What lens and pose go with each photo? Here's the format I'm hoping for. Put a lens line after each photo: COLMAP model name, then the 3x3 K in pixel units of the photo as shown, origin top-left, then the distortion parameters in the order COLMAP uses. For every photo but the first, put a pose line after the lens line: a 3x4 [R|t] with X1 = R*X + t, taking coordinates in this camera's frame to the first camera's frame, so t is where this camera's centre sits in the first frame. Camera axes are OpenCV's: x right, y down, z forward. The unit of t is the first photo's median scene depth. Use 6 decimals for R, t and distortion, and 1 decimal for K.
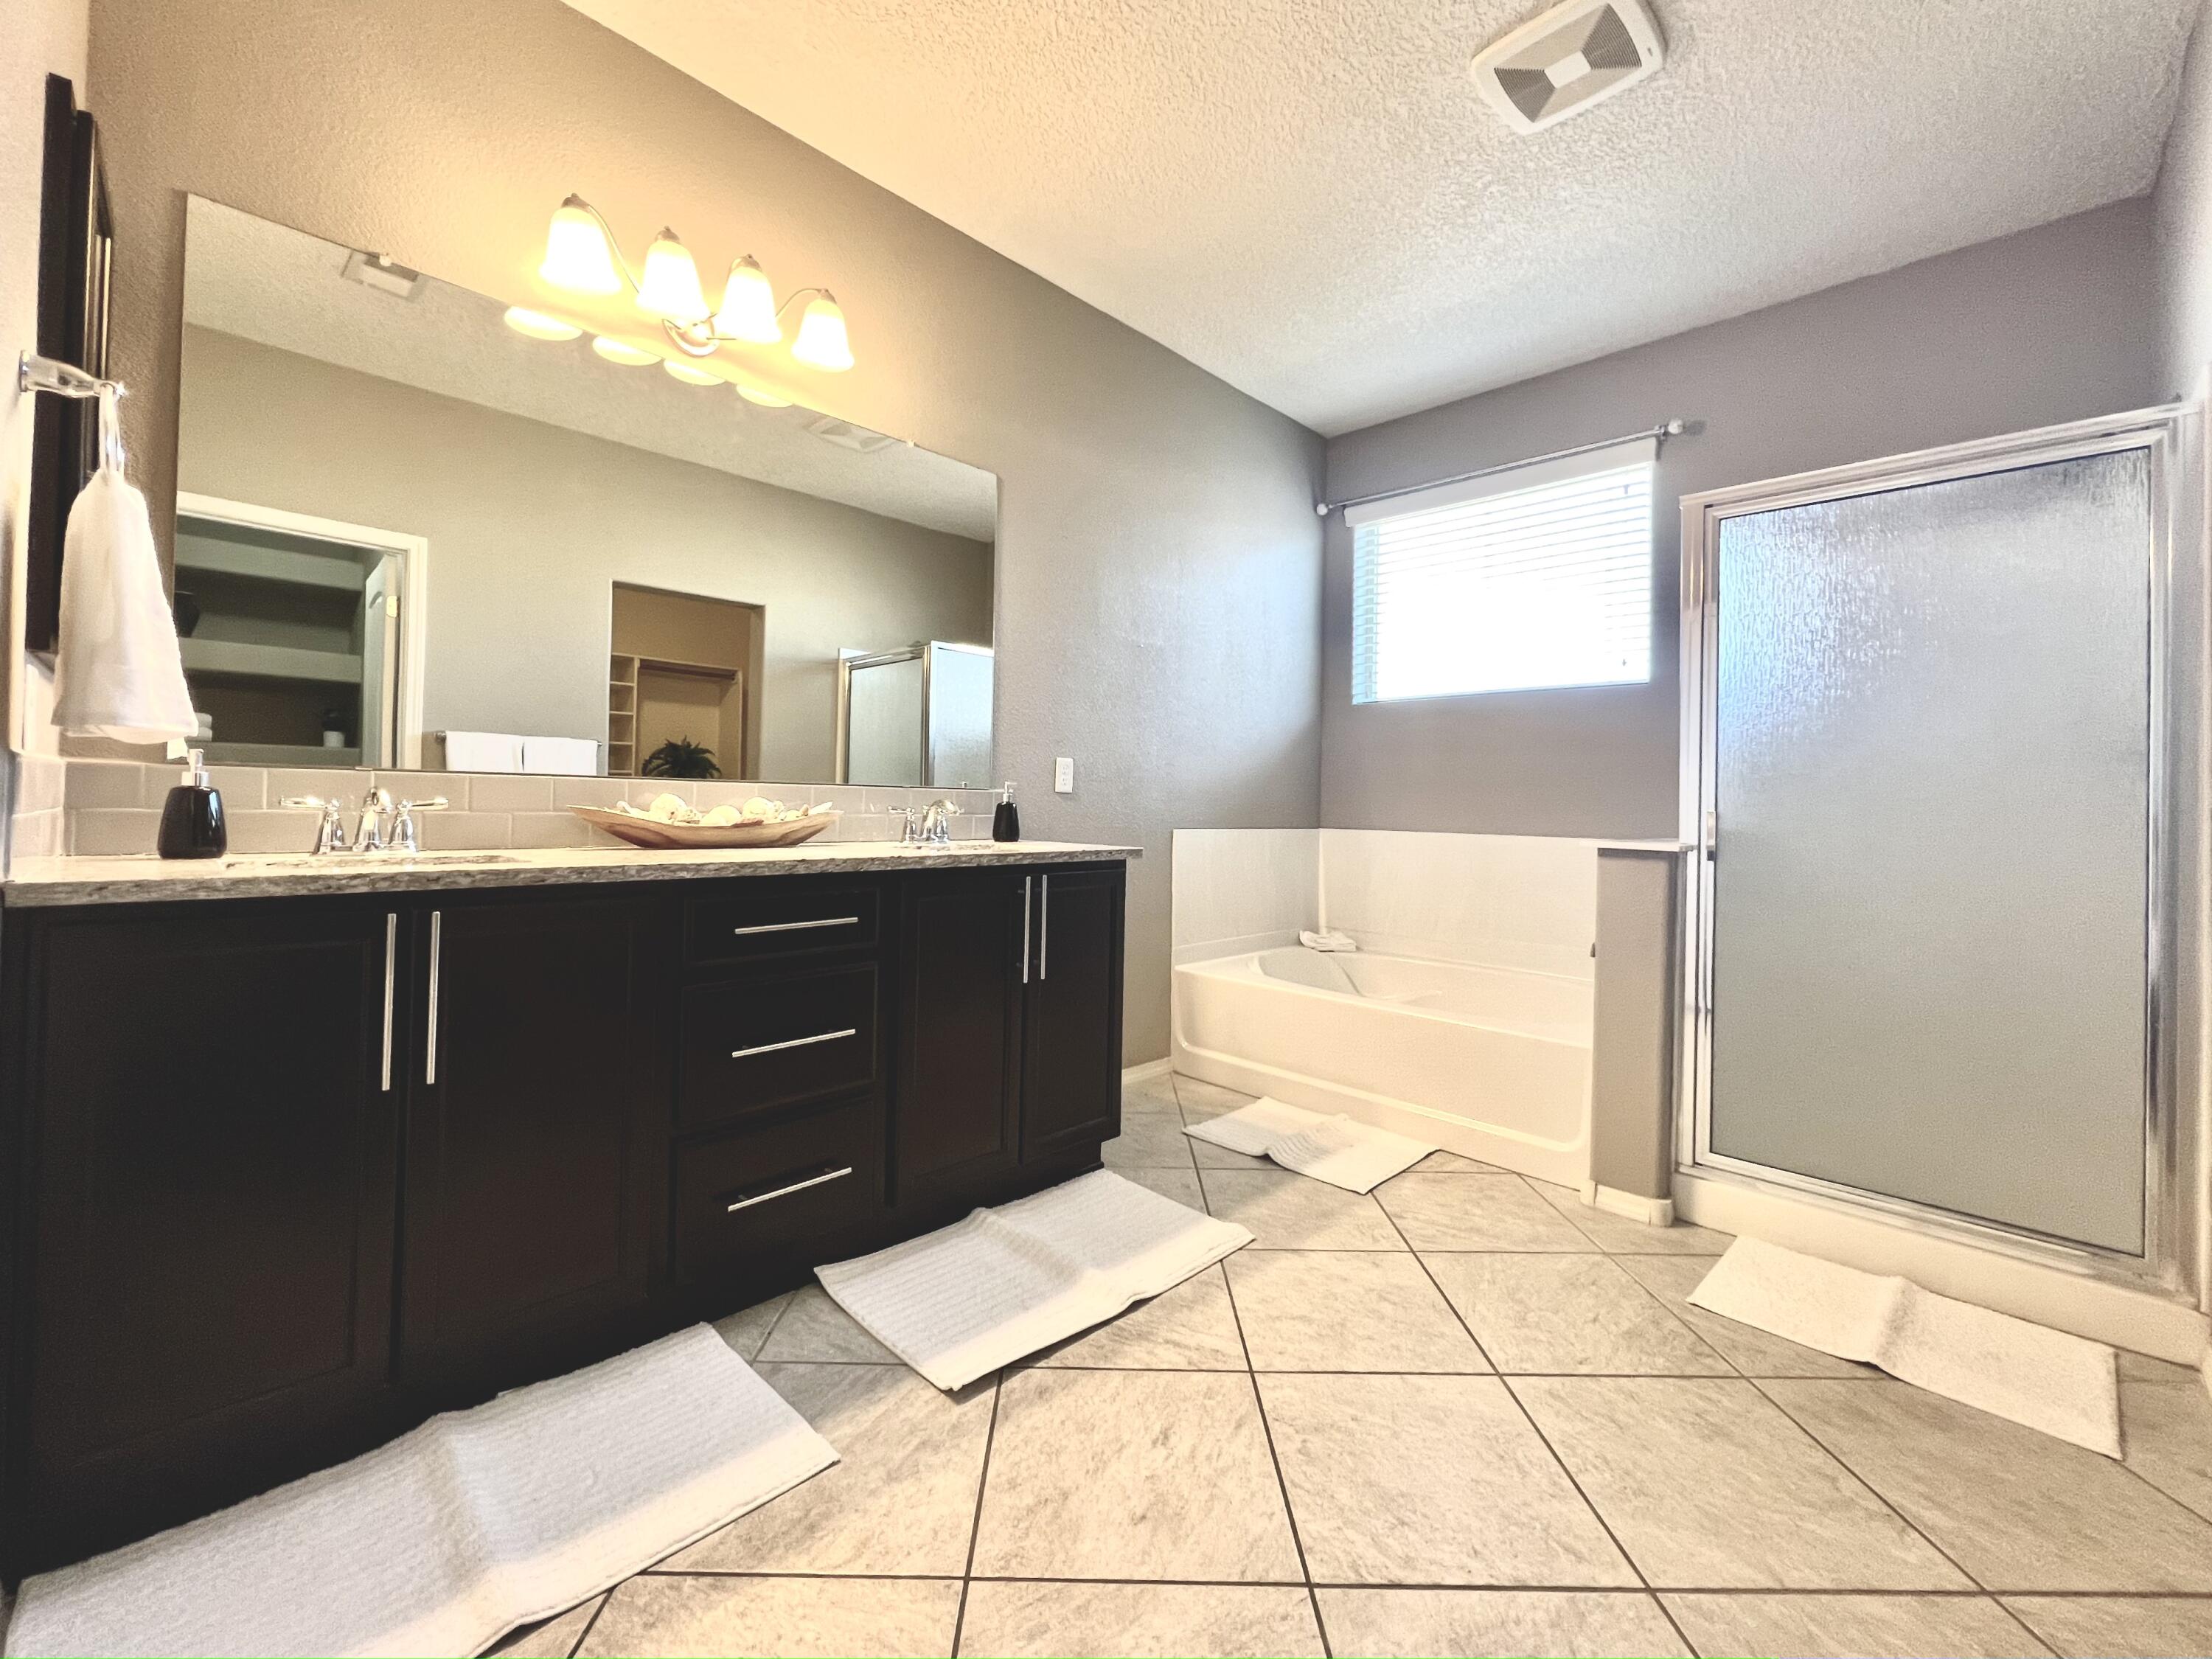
lens RADIAL K [[888.0, 0, 1099.5], [0, 888.0, 794.5], [0, 0, 1]] dist [-0.000971, 0.000532]
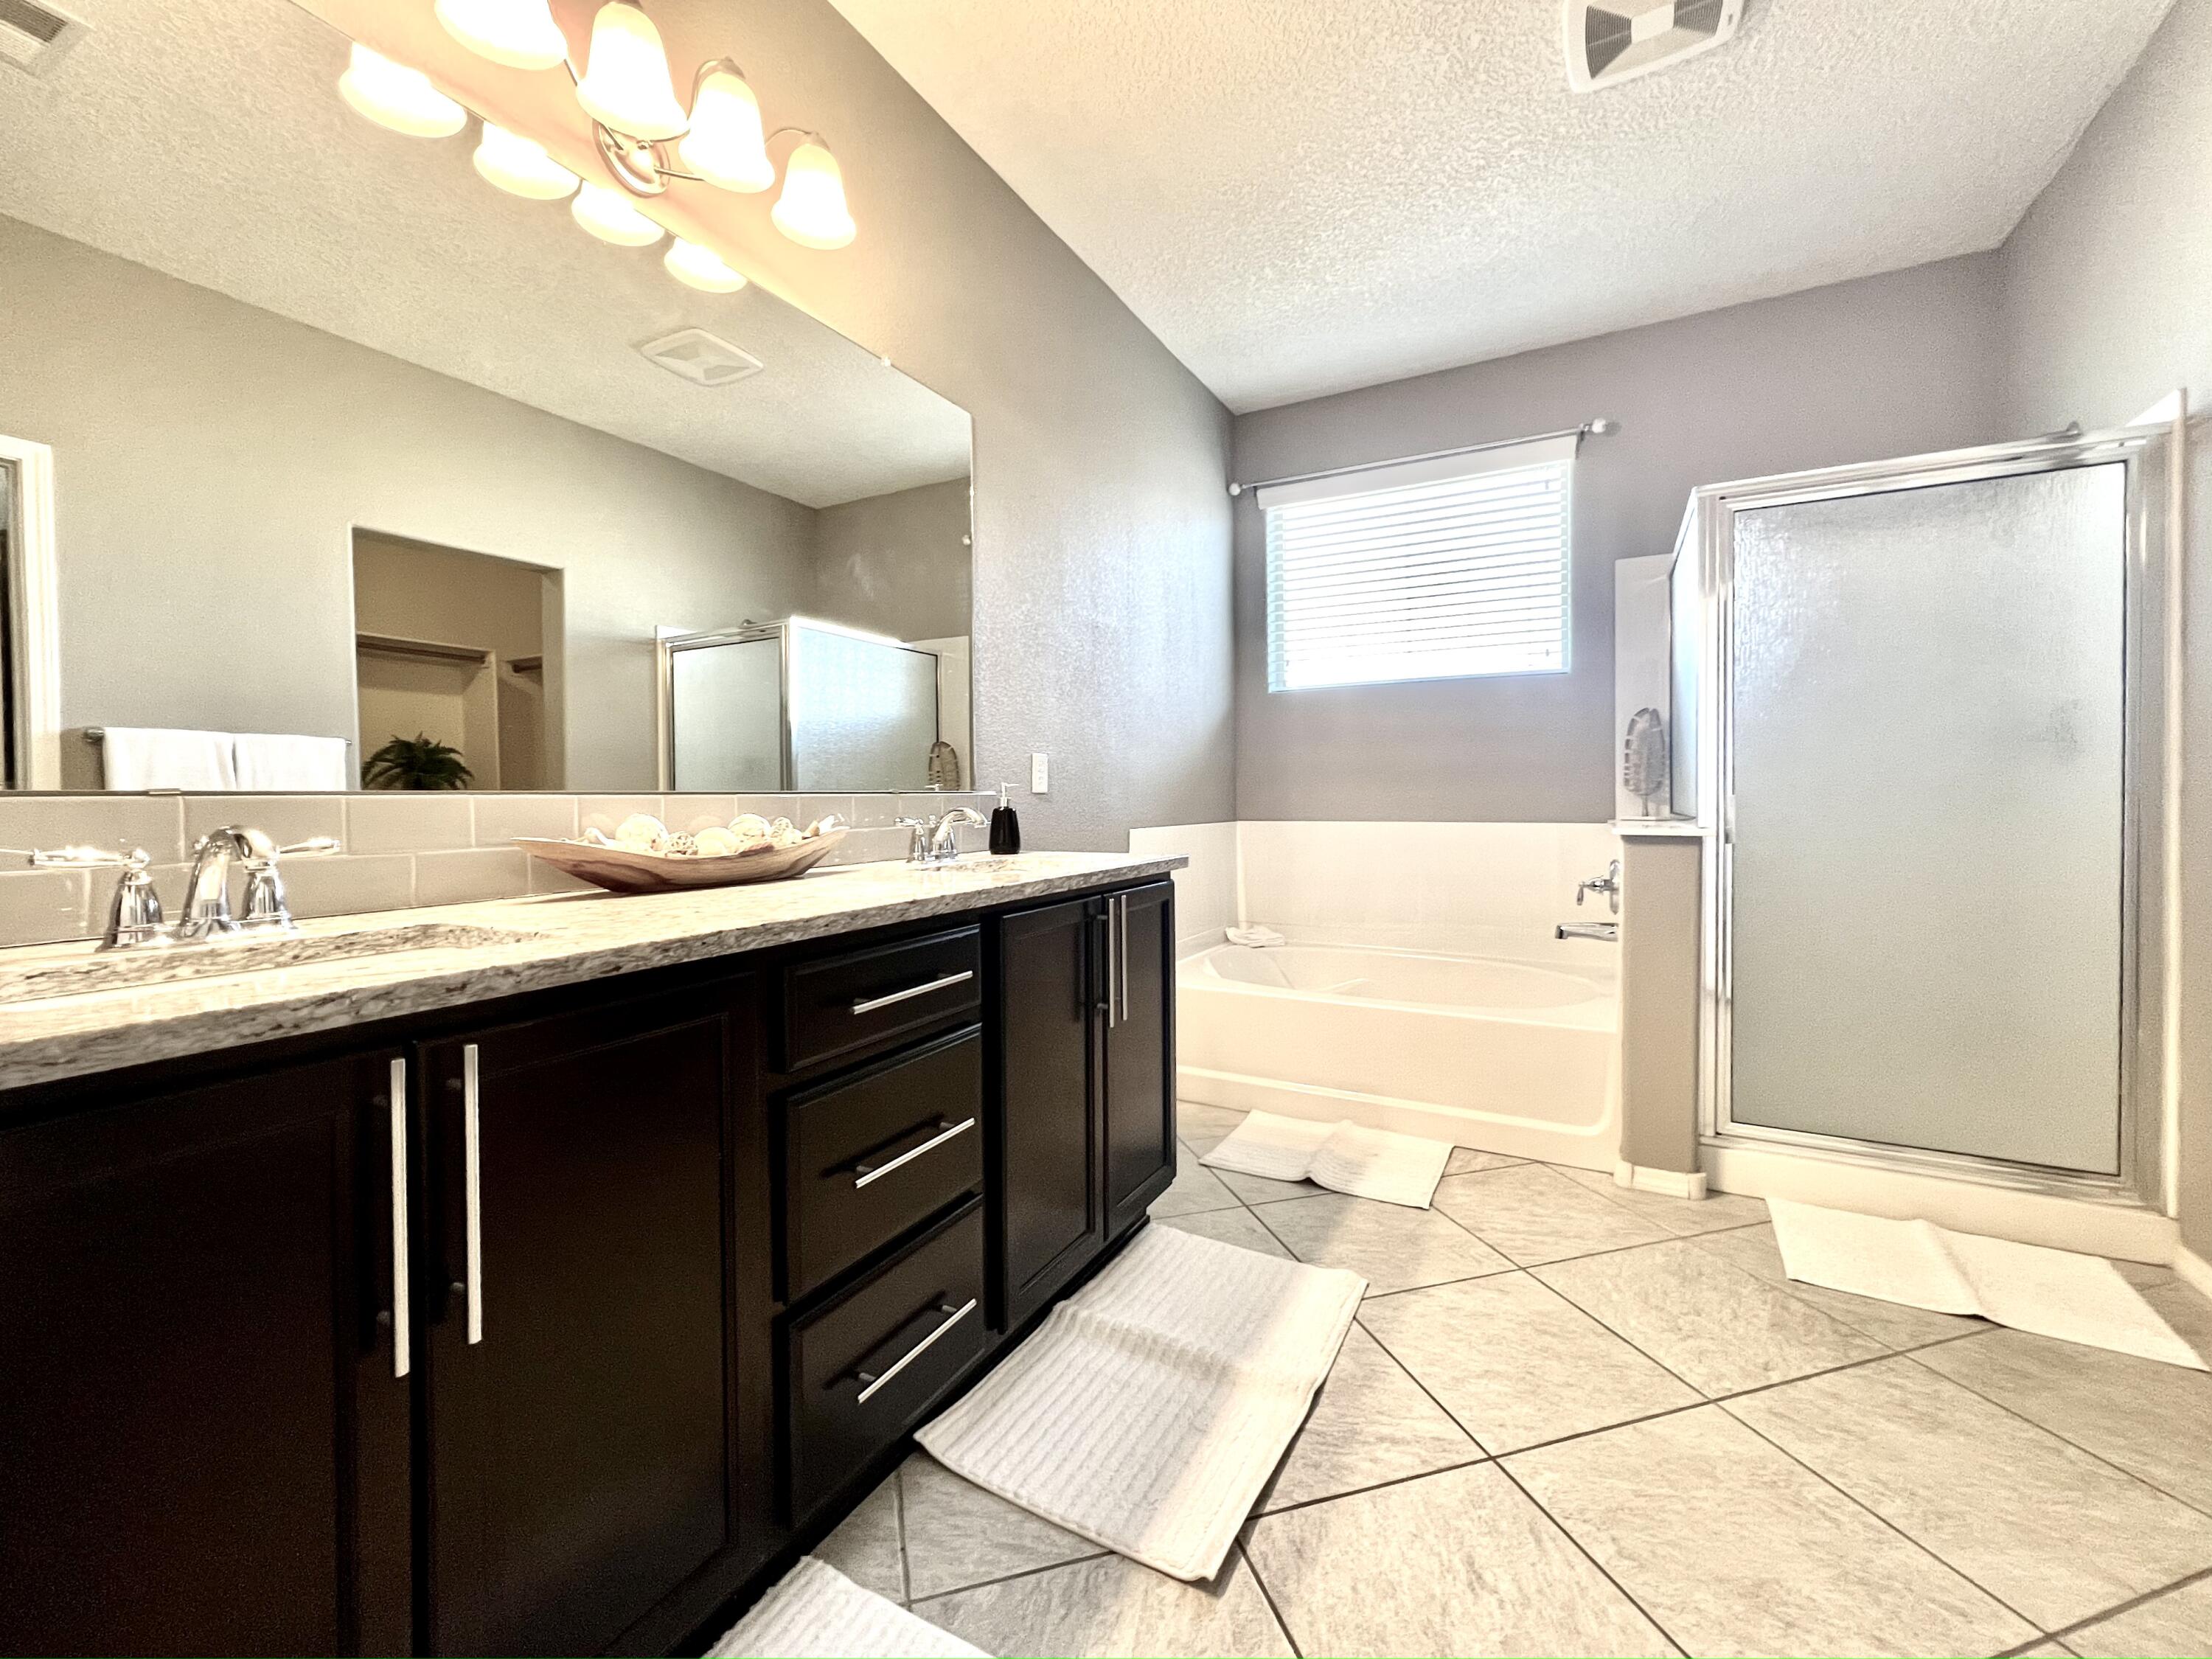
lens RADIAL K [[888.0, 0, 1105.5], [0, 888.0, 810.4], [0, 0, 1]] dist [-0.000971, 0.000532]
pose [[0.963387, -0.032947, 0.266084, -0.285075], [0.025529, 0.999184, 0.031288, -0.014743], [-0.266898, -0.023350, 0.963442, 0.195559]]
